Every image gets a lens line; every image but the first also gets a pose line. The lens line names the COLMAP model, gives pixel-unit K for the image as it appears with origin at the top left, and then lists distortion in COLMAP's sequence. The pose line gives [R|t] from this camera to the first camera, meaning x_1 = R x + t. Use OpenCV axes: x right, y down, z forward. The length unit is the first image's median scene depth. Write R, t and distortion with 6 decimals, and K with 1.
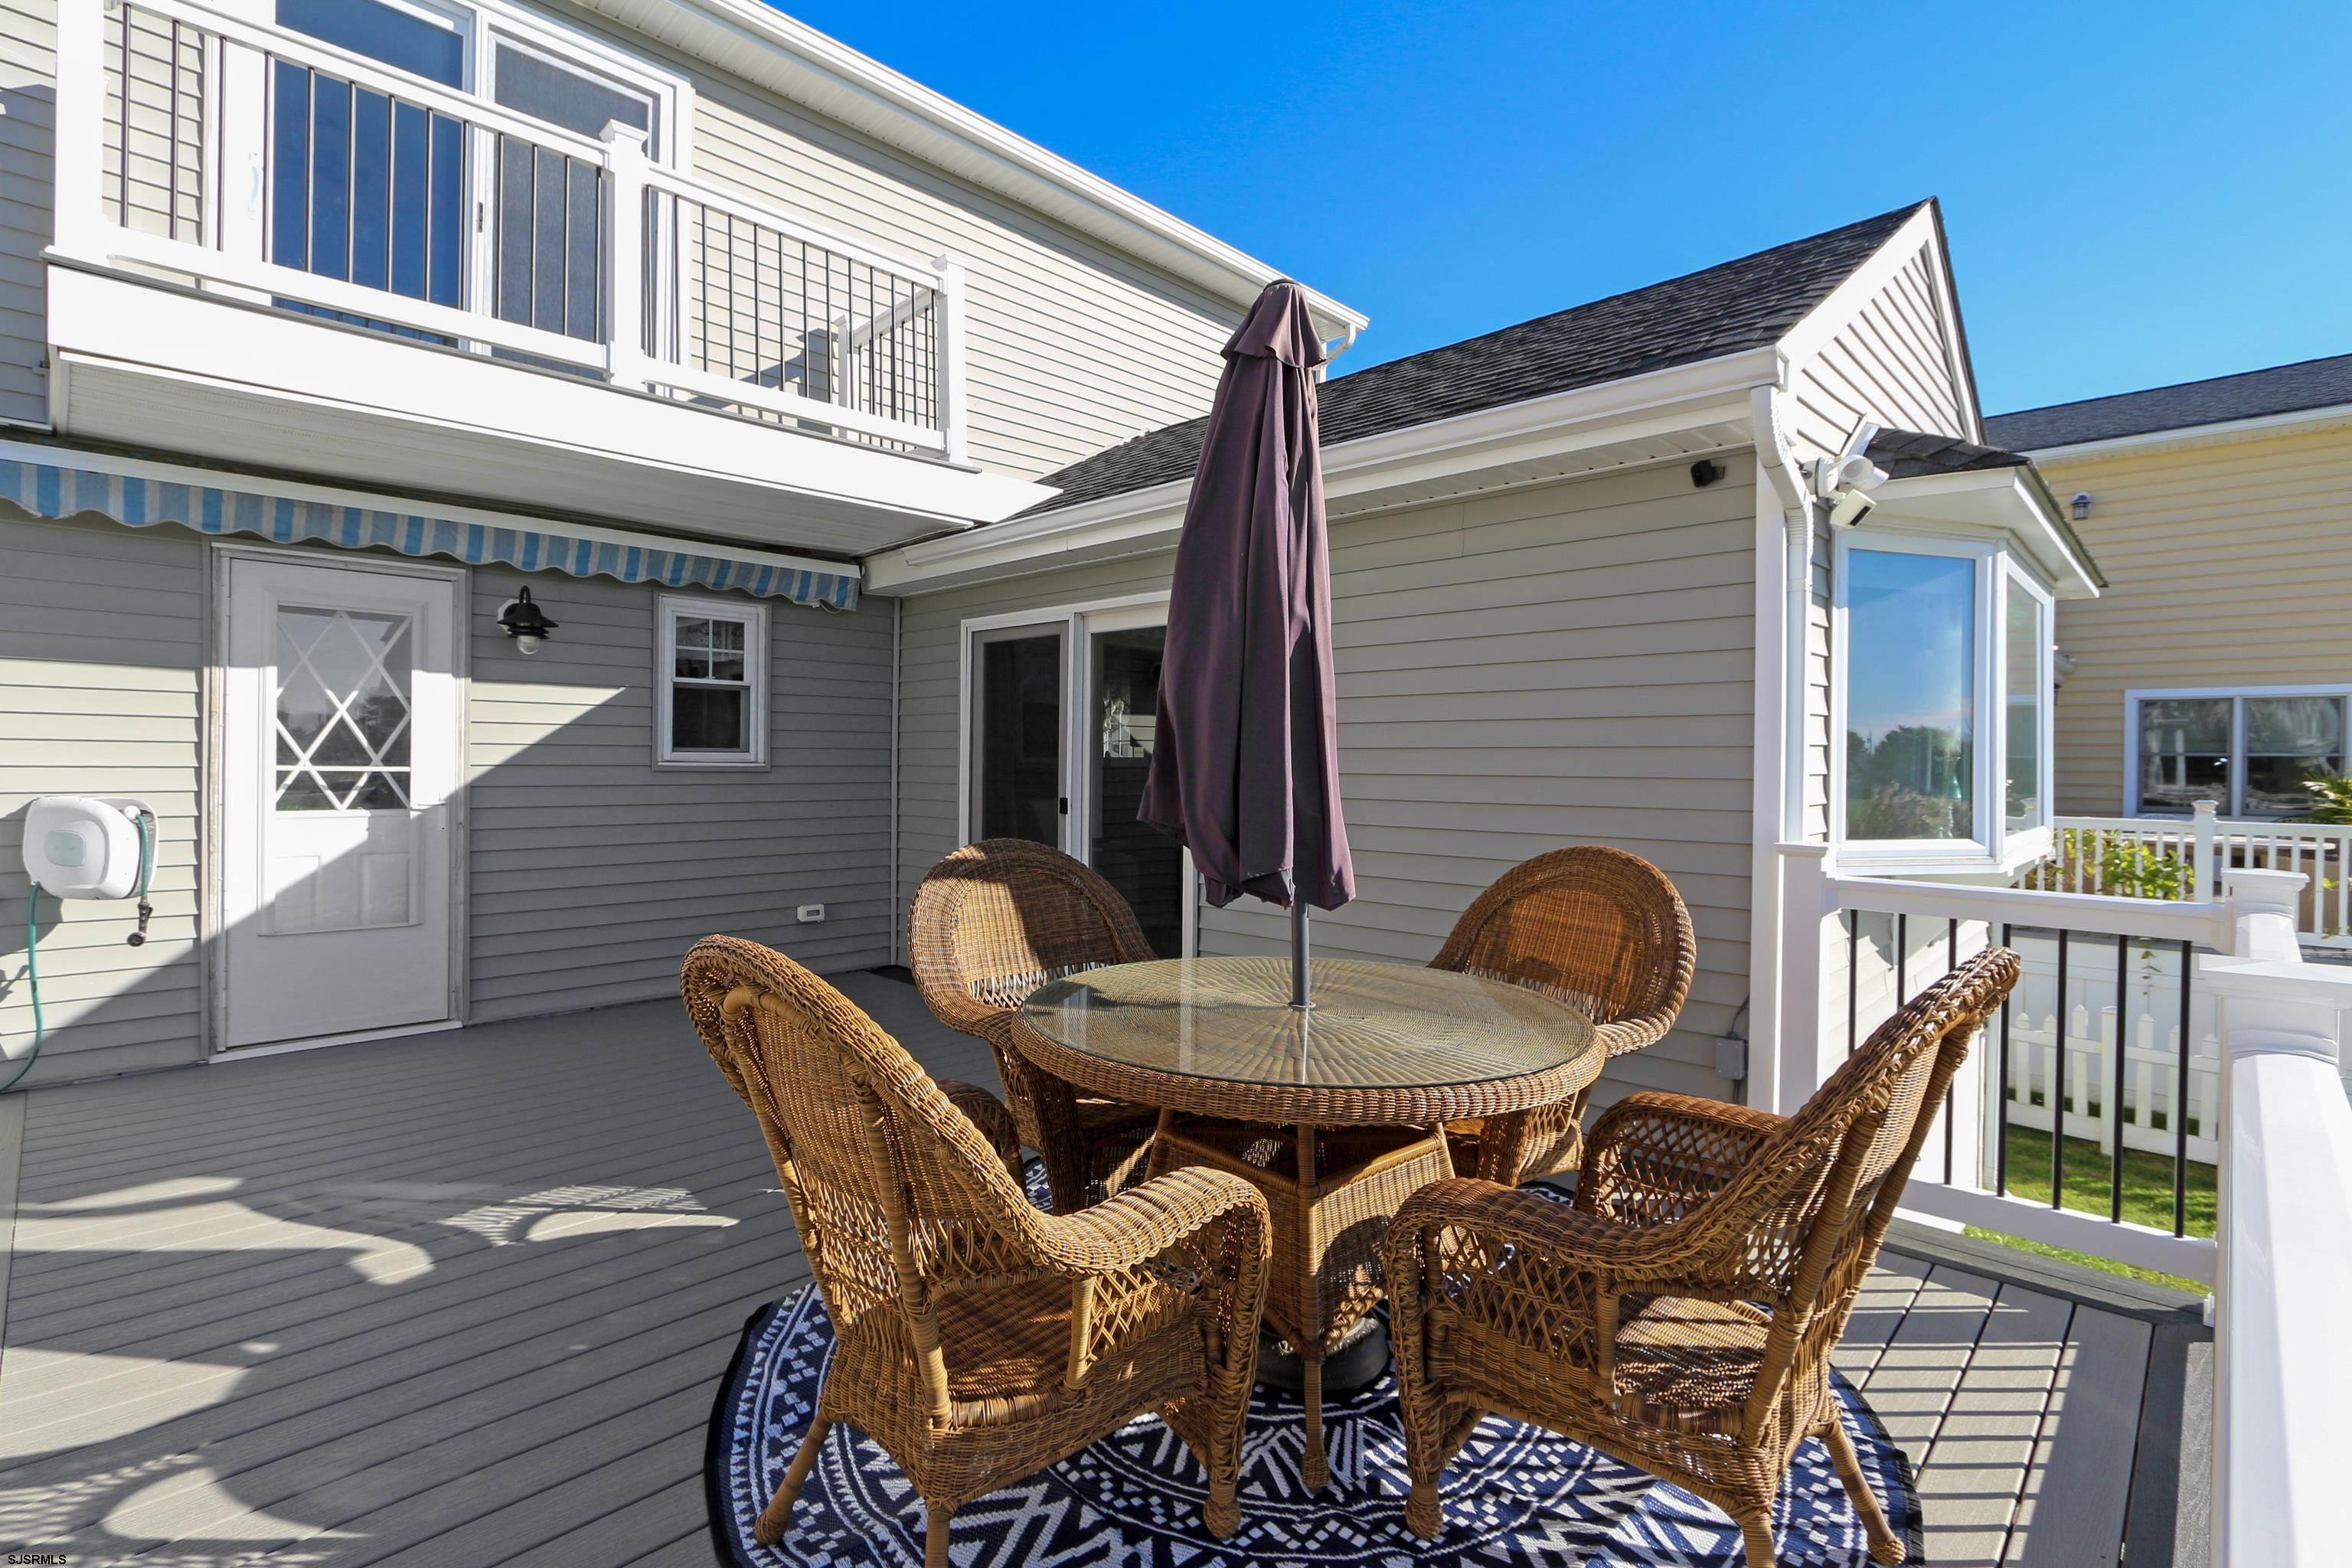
lens RADIAL K [[1111.3, 0, 1144.6], [0, 1111.3, 778.0], [0, 0, 1]] dist [-0.019796, 0.000678]
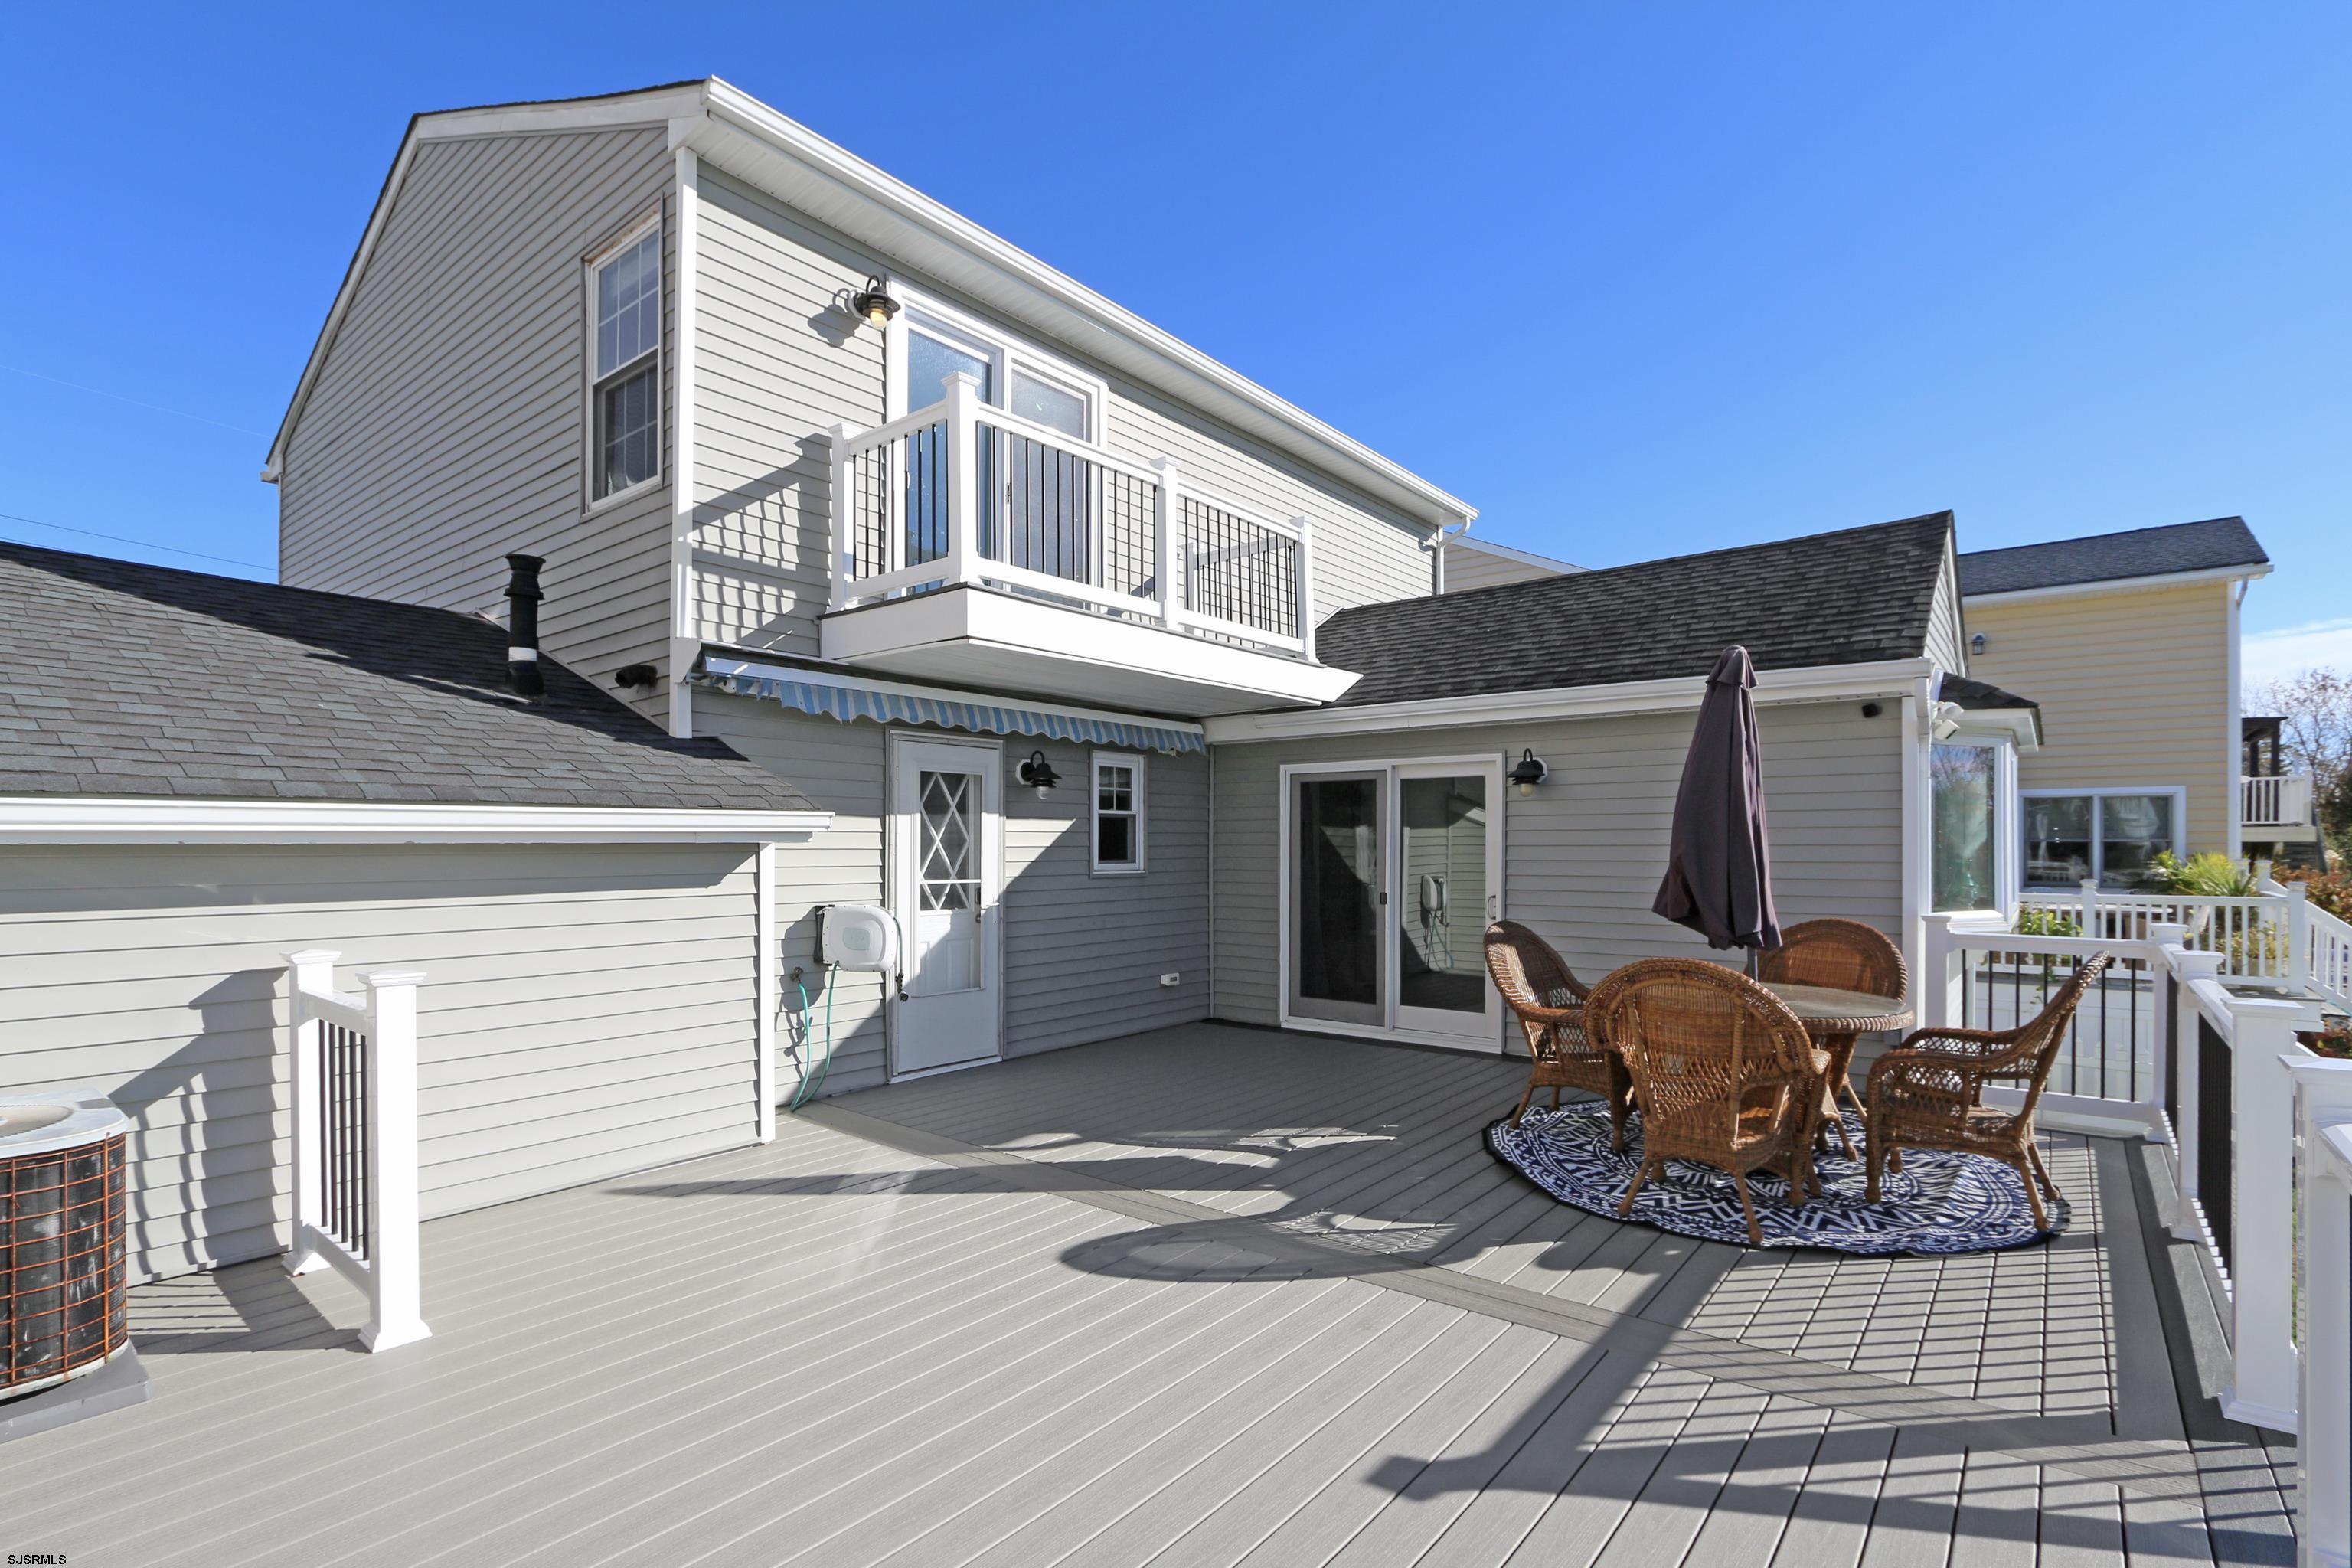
lens RADIAL K [[1125.0, 0, 1143.8], [0, 1125.0, 849.2], [0, 0, 1]] dist [-0.027984, 0.000684]
pose [[0.995997, -0.011832, 0.088601, -0.562105], [0.012696, 0.999877, -0.009193, -0.032178], [-0.088482, 0.010281, 0.996025, -0.469248]]
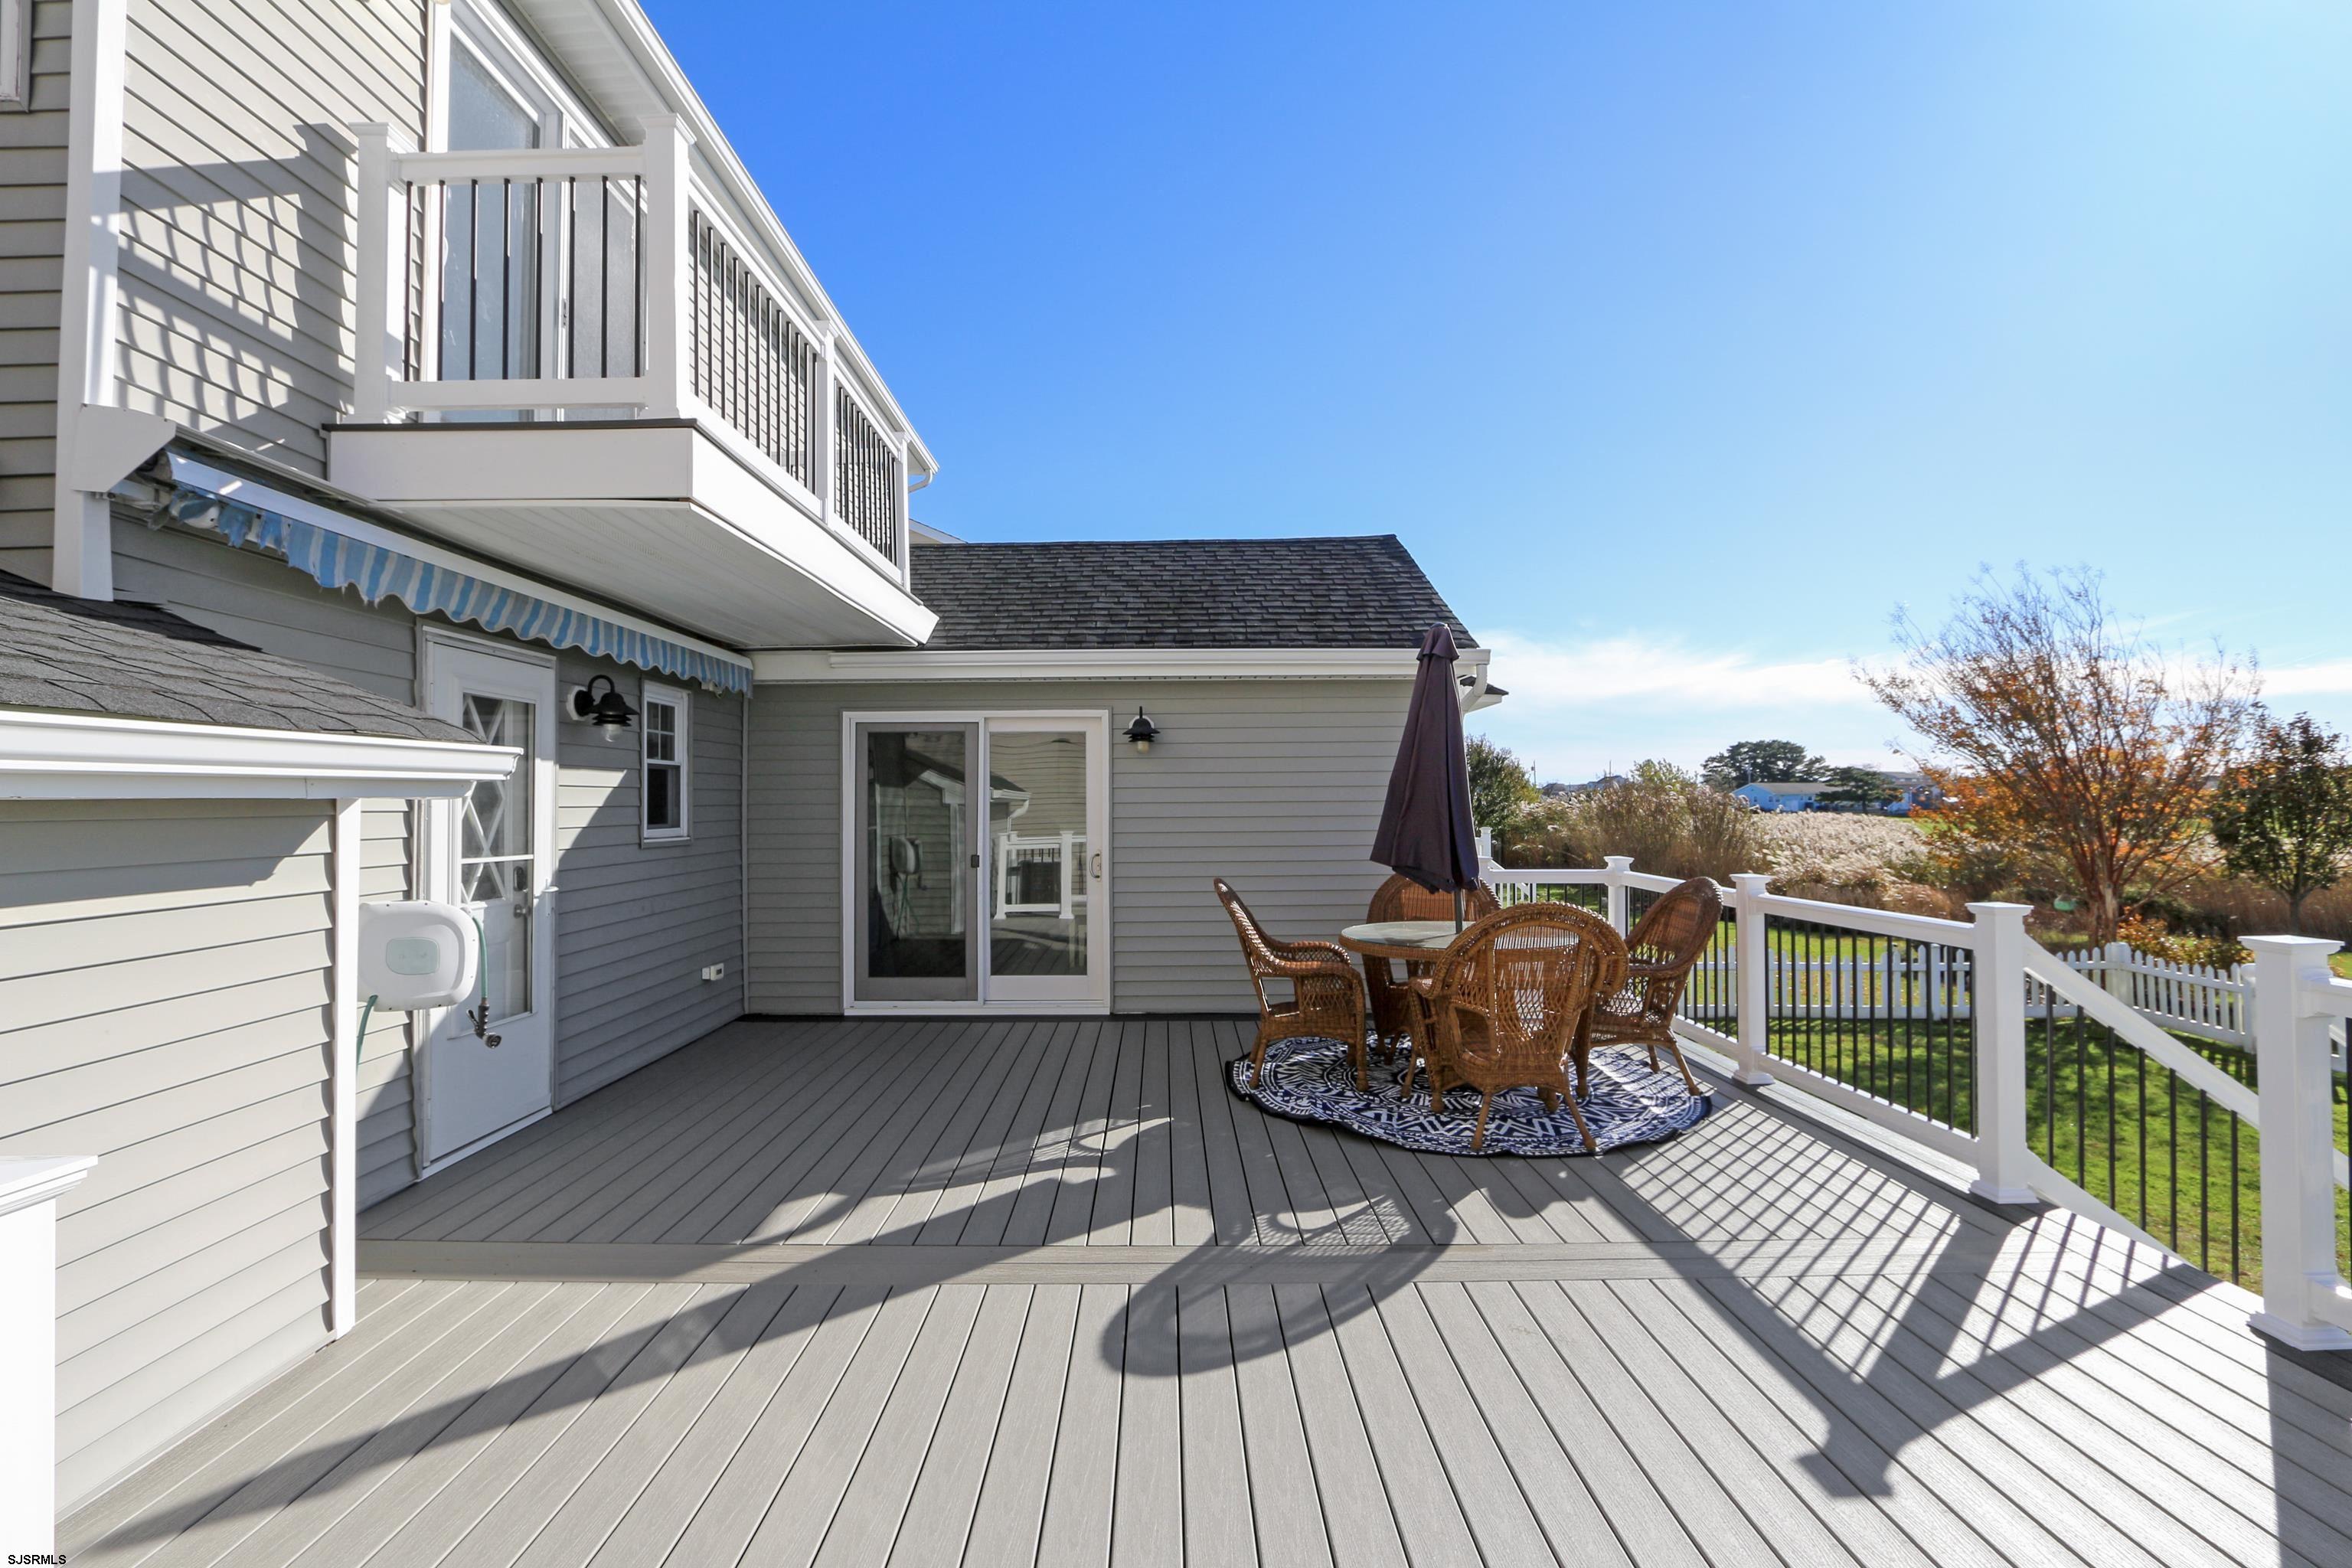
lens RADIAL K [[1093.7, 0, 1168.0], [0, 1093.7, 782.4], [0, 0, 1]] dist [-0.018903, 0.000852]
pose [[0.703197, -0.001415, 0.710993, -0.926783], [0.023570, 0.999495, -0.021322, -0.039461], [-0.710604, 0.031752, 0.702875, -0.098045]]
